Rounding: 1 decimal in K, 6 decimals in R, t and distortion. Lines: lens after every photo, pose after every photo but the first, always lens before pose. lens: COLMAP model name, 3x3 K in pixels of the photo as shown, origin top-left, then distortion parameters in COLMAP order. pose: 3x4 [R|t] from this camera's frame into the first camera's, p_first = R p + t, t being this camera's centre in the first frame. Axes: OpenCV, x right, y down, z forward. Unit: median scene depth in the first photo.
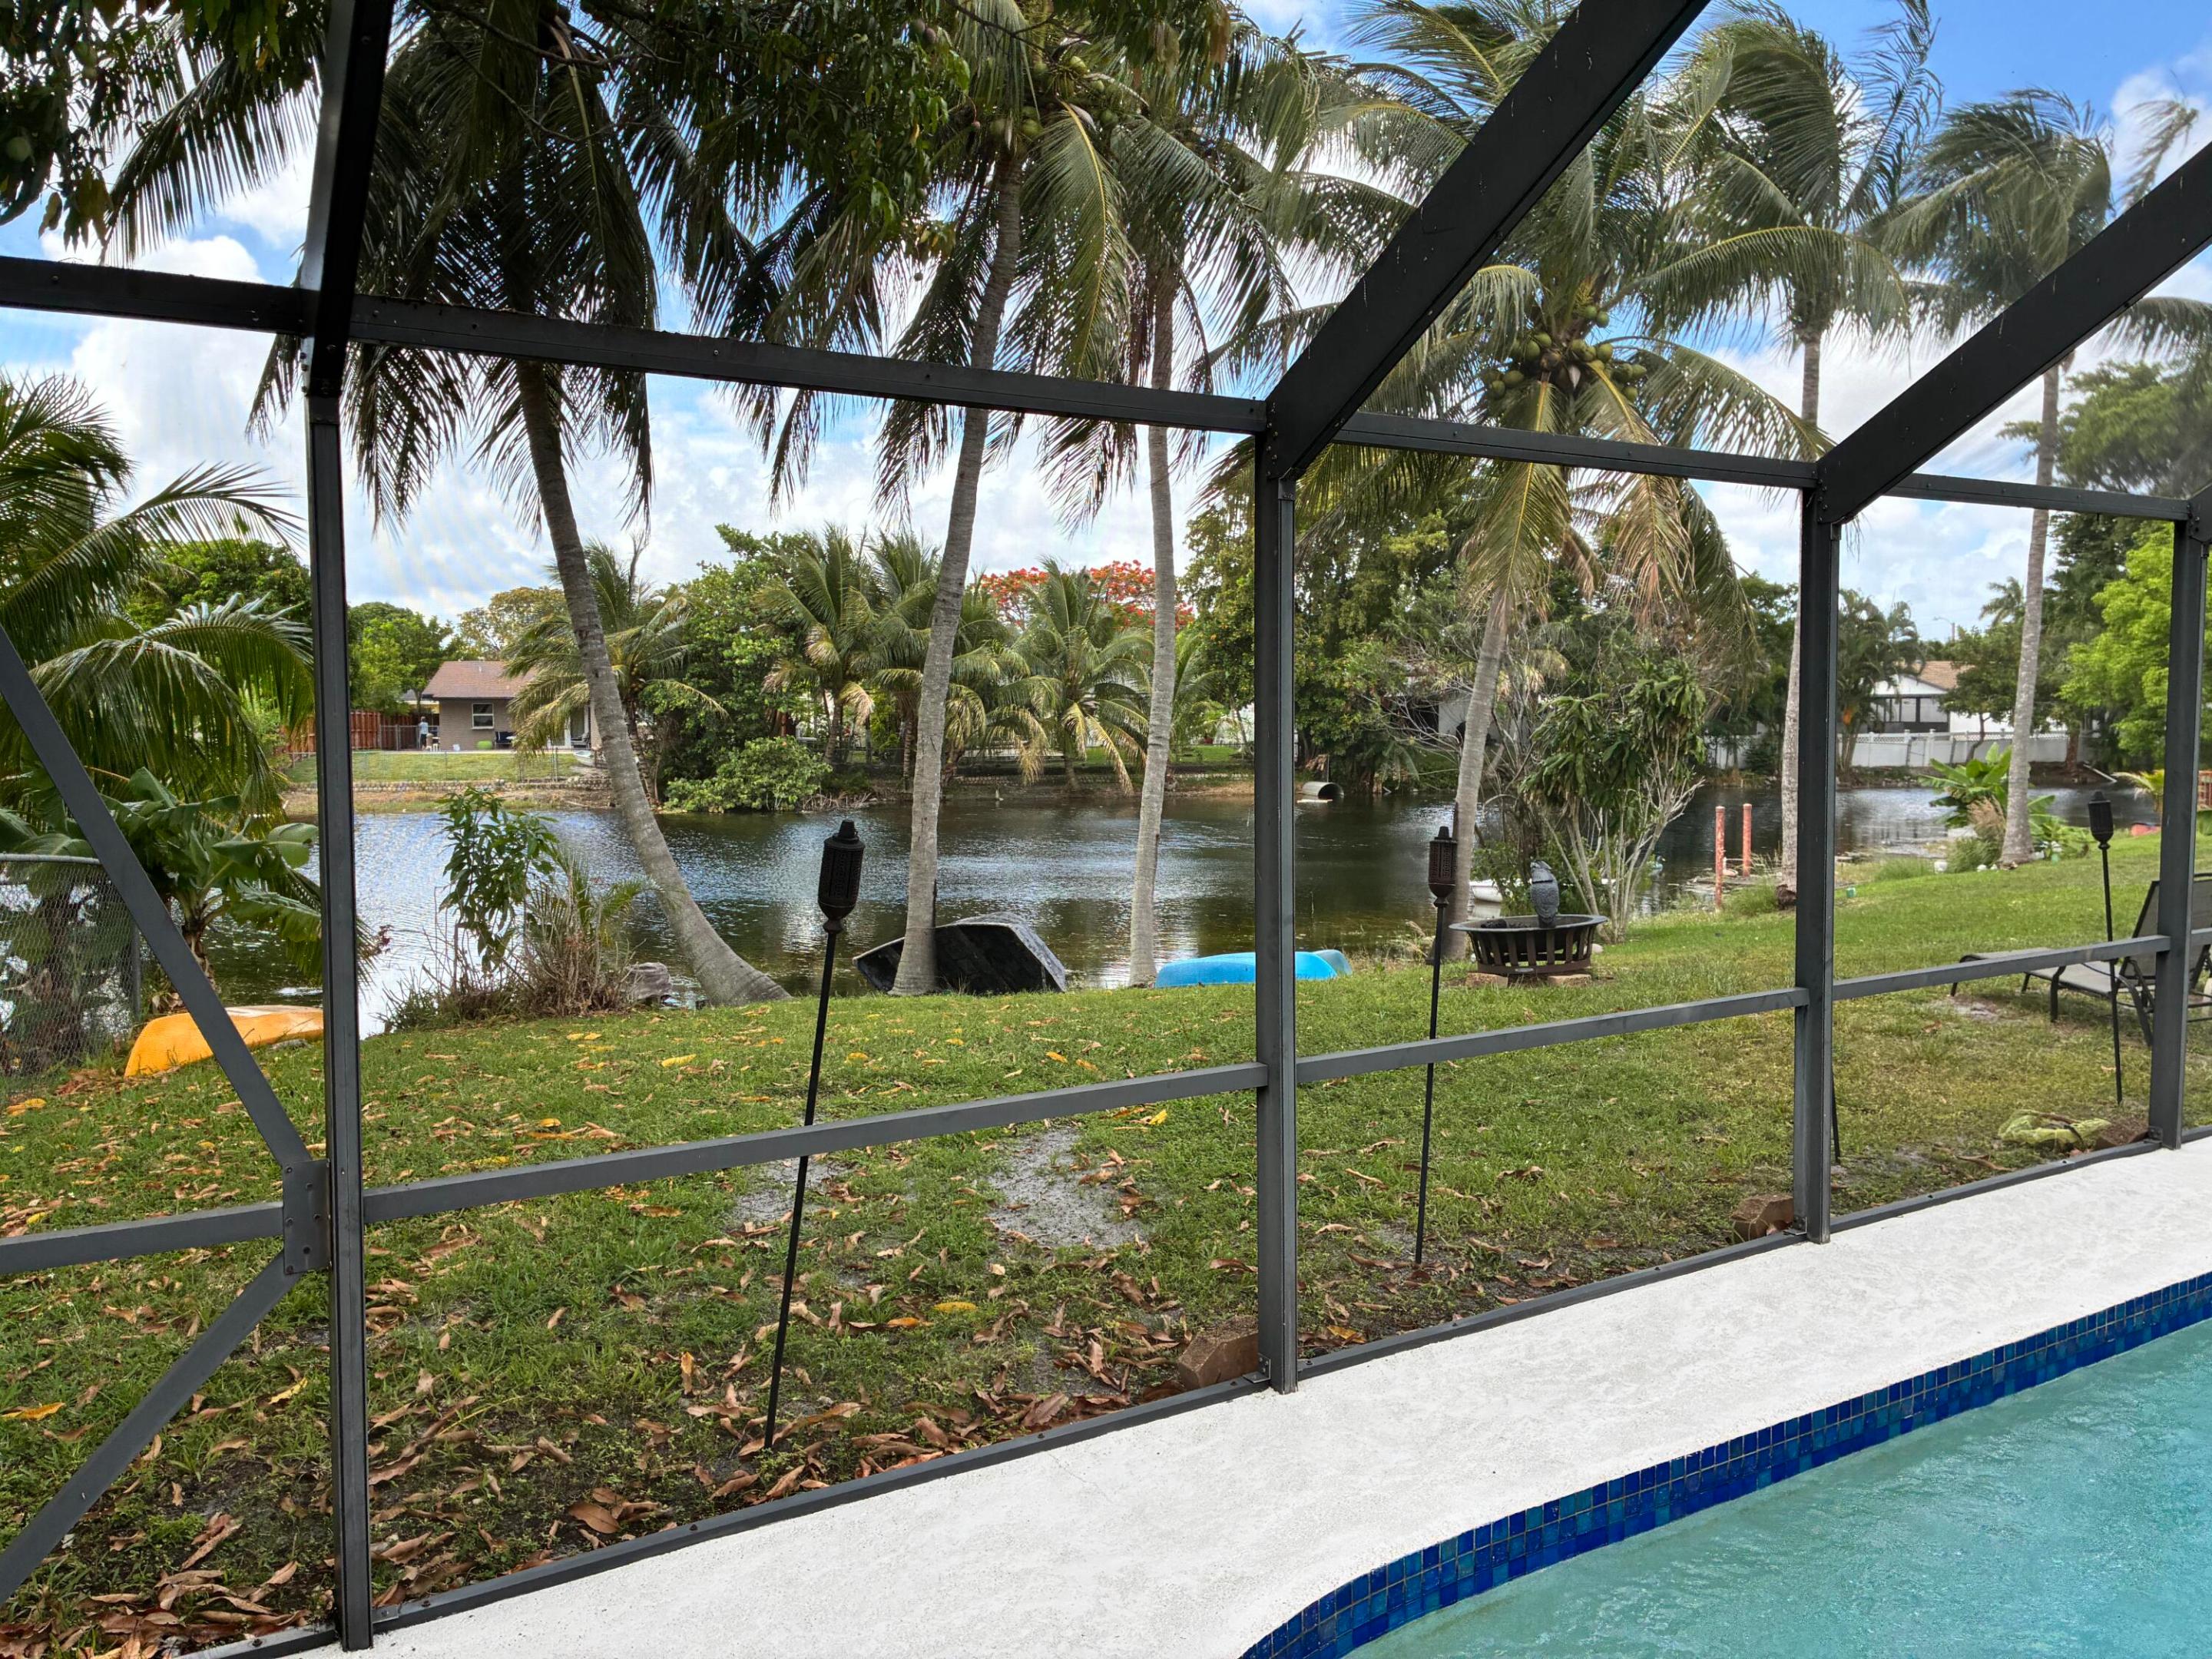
lens RADIAL K [[1644.4, 0, 1097.0], [0, 1644.4, 820.6], [0, 0, 1]] dist [0.007995, -0.005568]
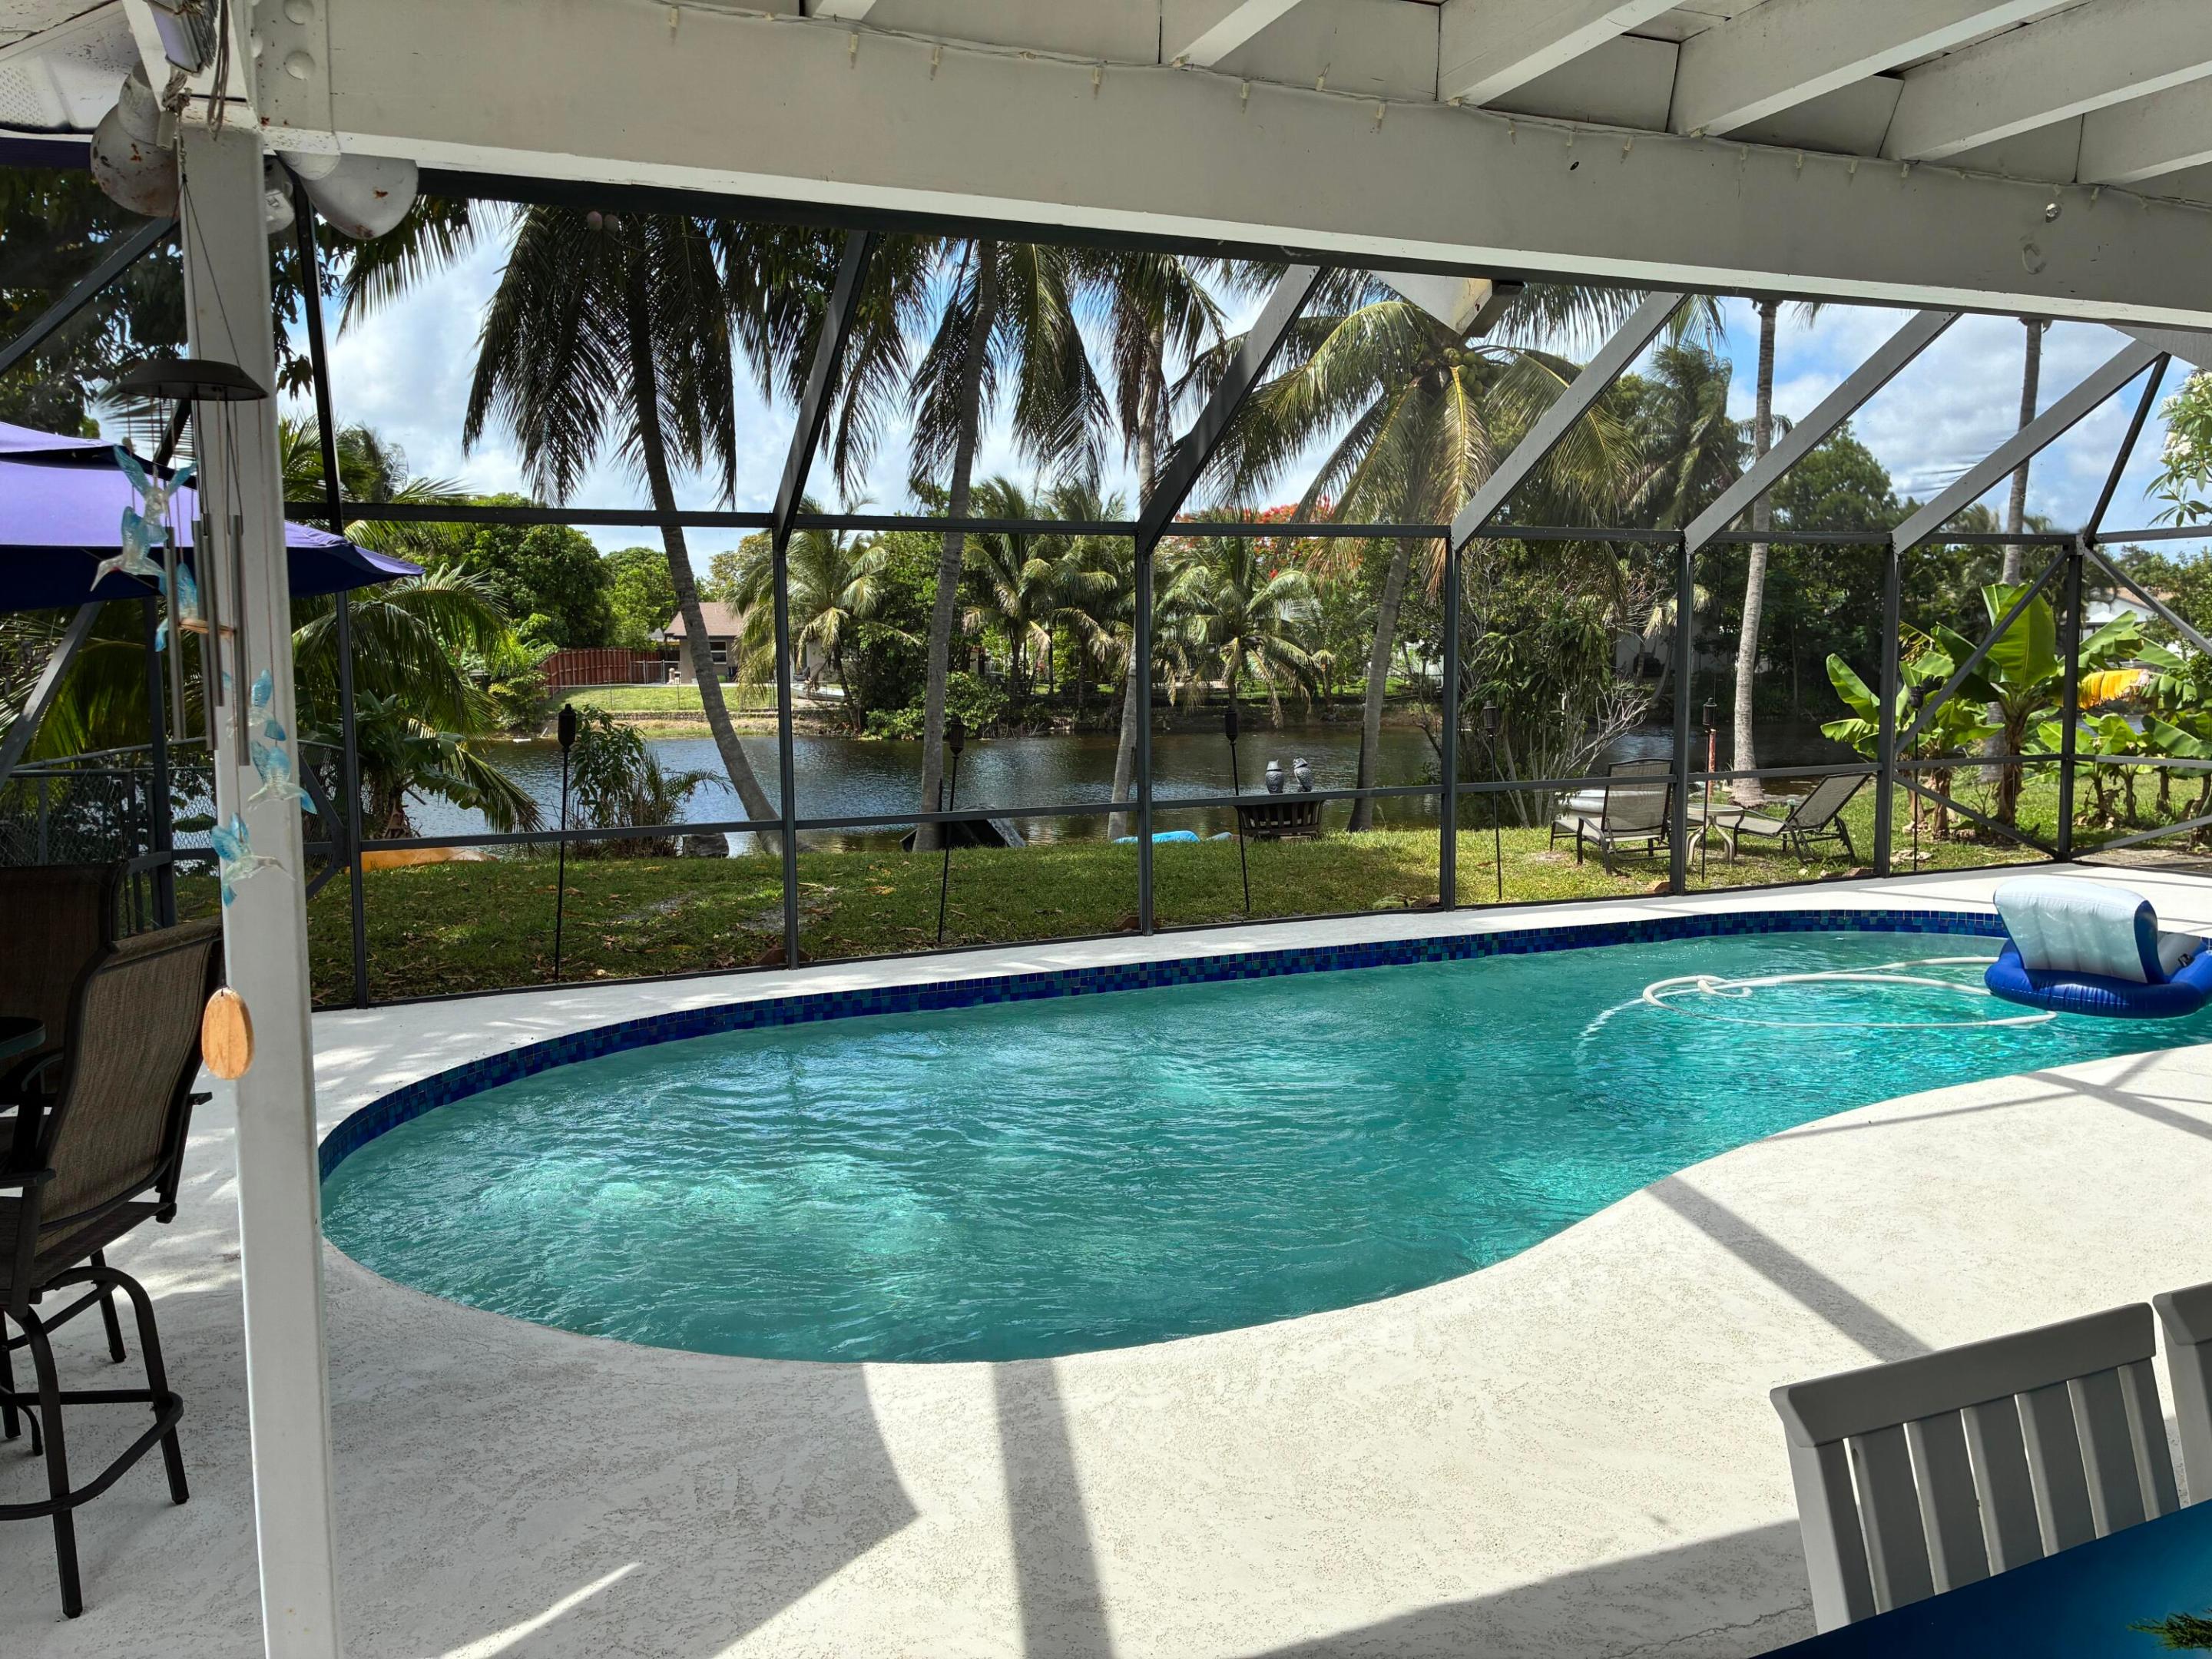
lens RADIAL K [[1632.4, 0, 1103.1], [0, 1632.4, 784.4], [0, 0, 1]] dist [0.023780, -0.011052]
pose [[0.989701, 0.005855, -0.143031, 0.369589], [-0.003154, 0.999812, 0.019106, 0.026798], [0.143116, -0.018458, 0.989534, -0.480639]]
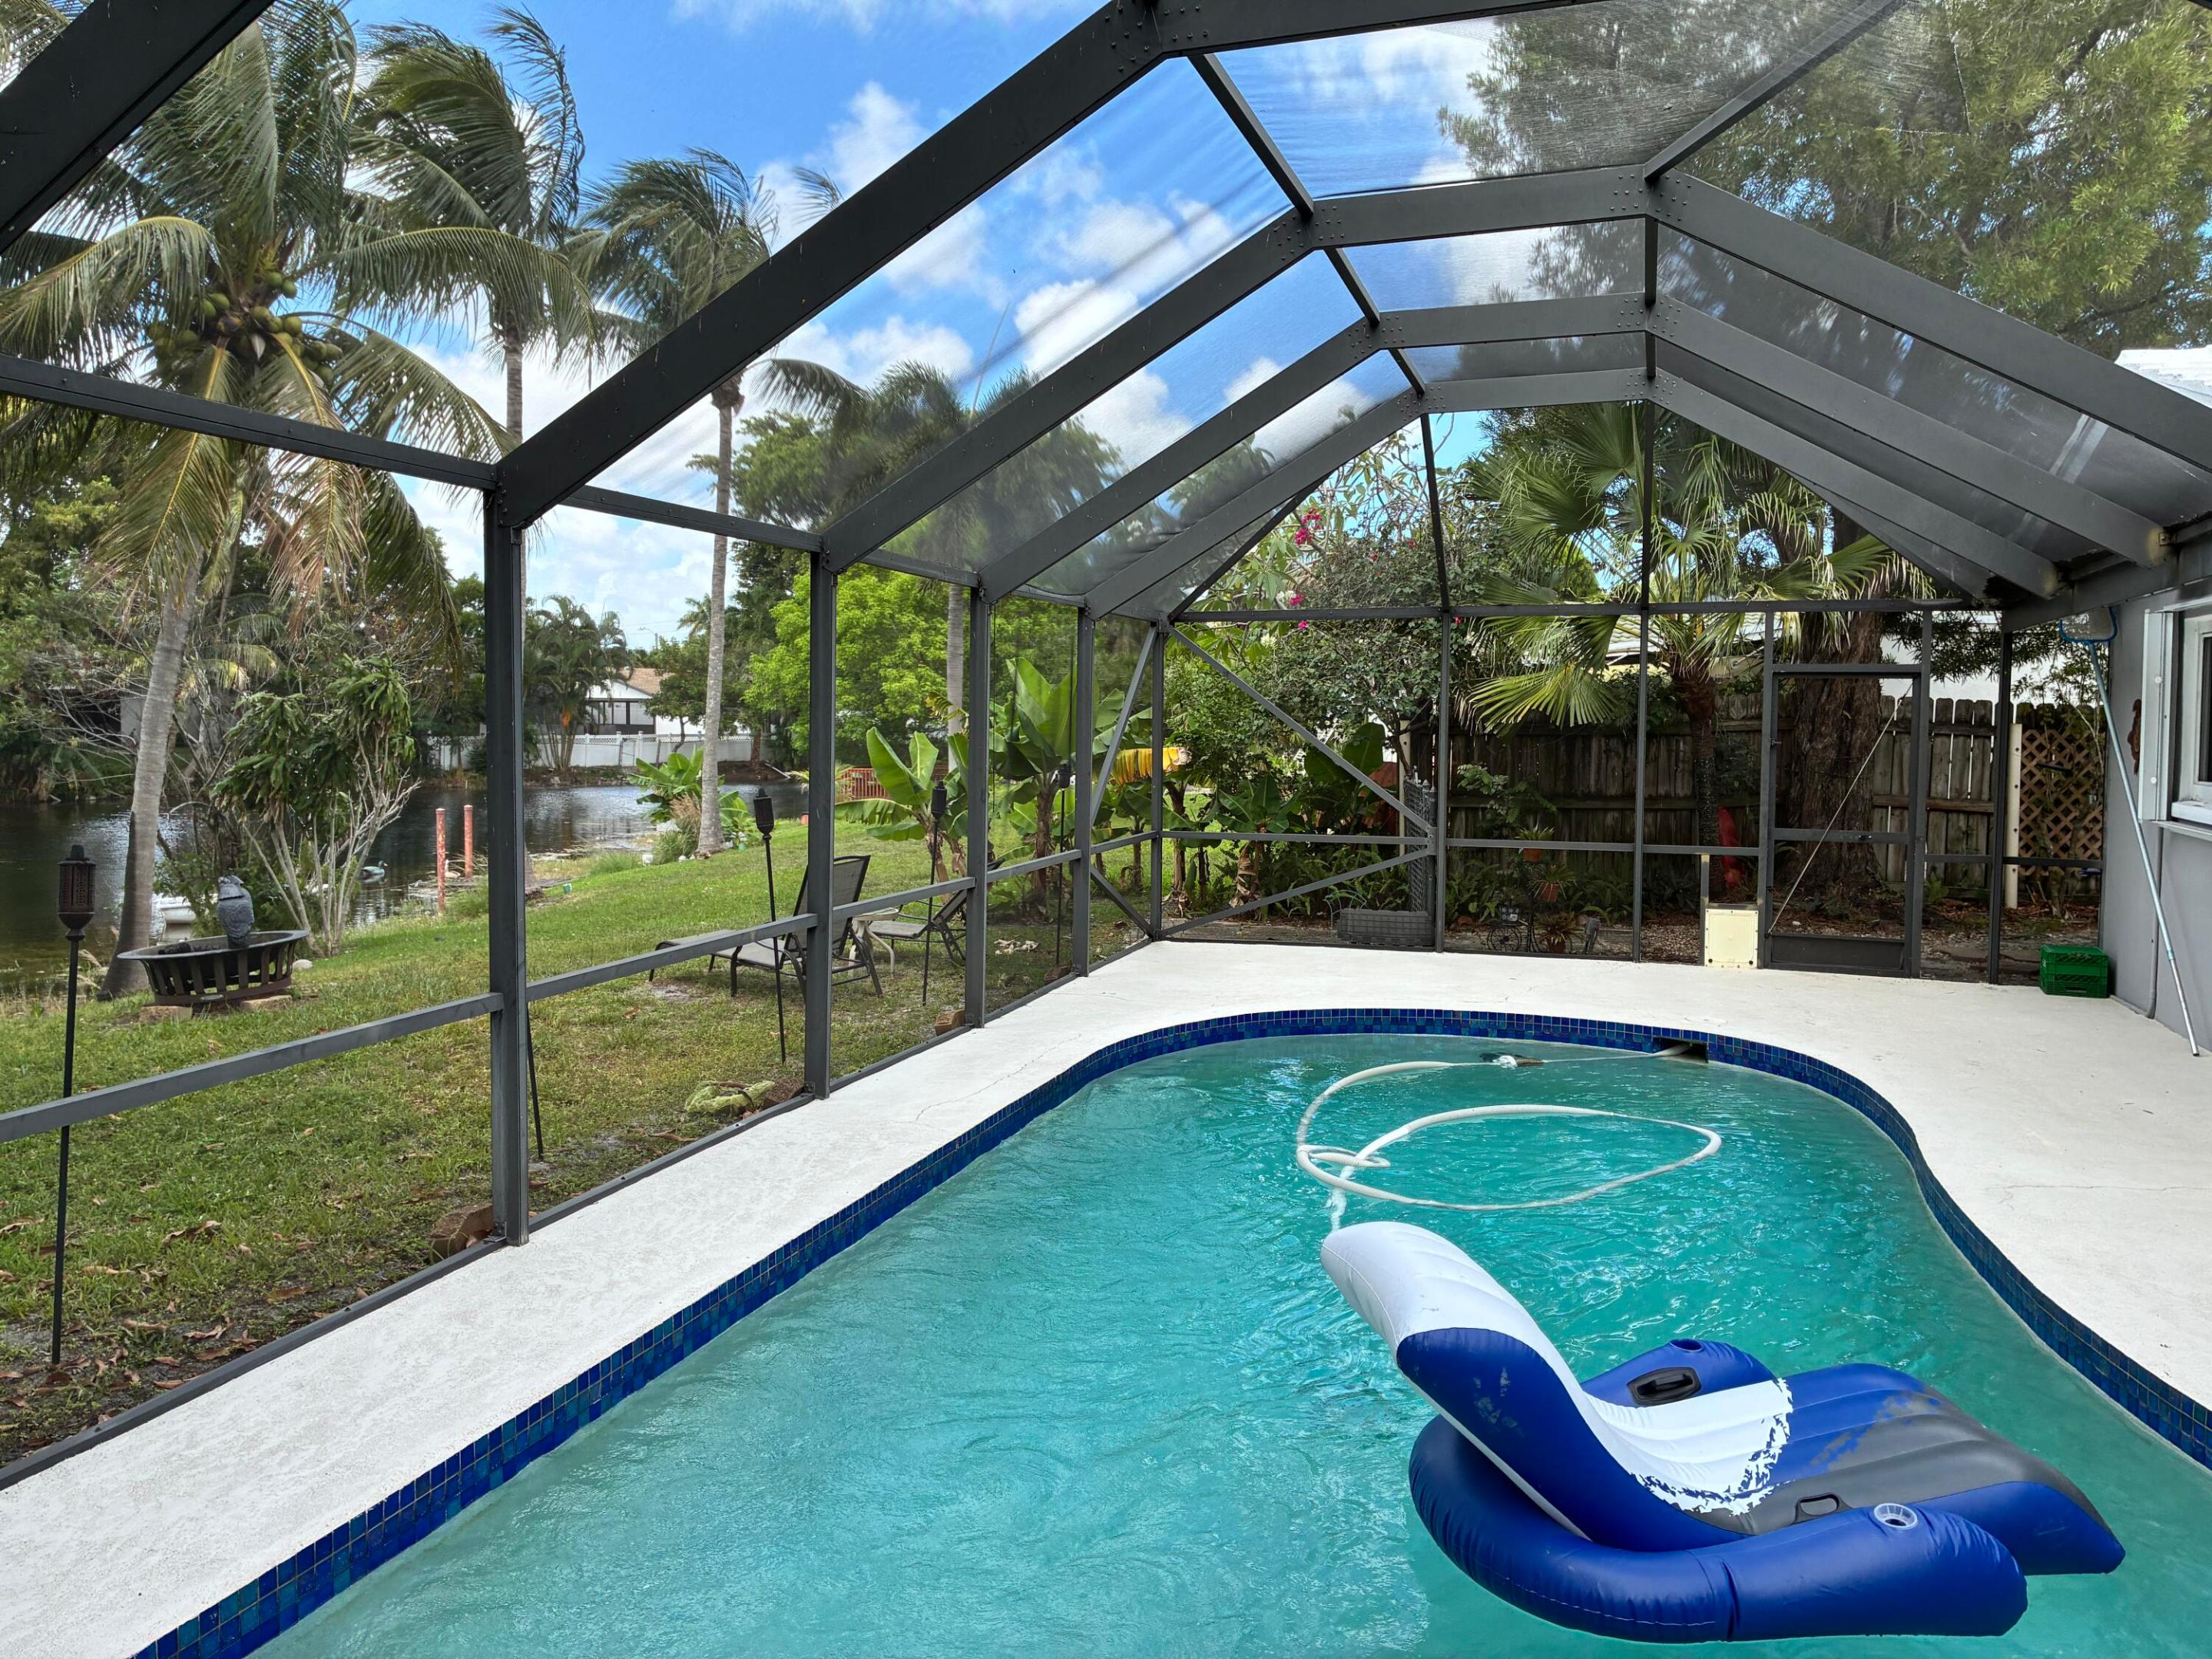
lens RADIAL K [[1636.4, 0, 1059.9], [0, 1636.4, 822.9], [0, 0, 1]] dist [0.045688, -0.087524]
pose [[0.758108, -0.030964, 0.651394, 0.024169], [0.029913, 0.999472, 0.012697, -0.001671], [-0.651443, 0.009860, 0.758634, 0.013227]]
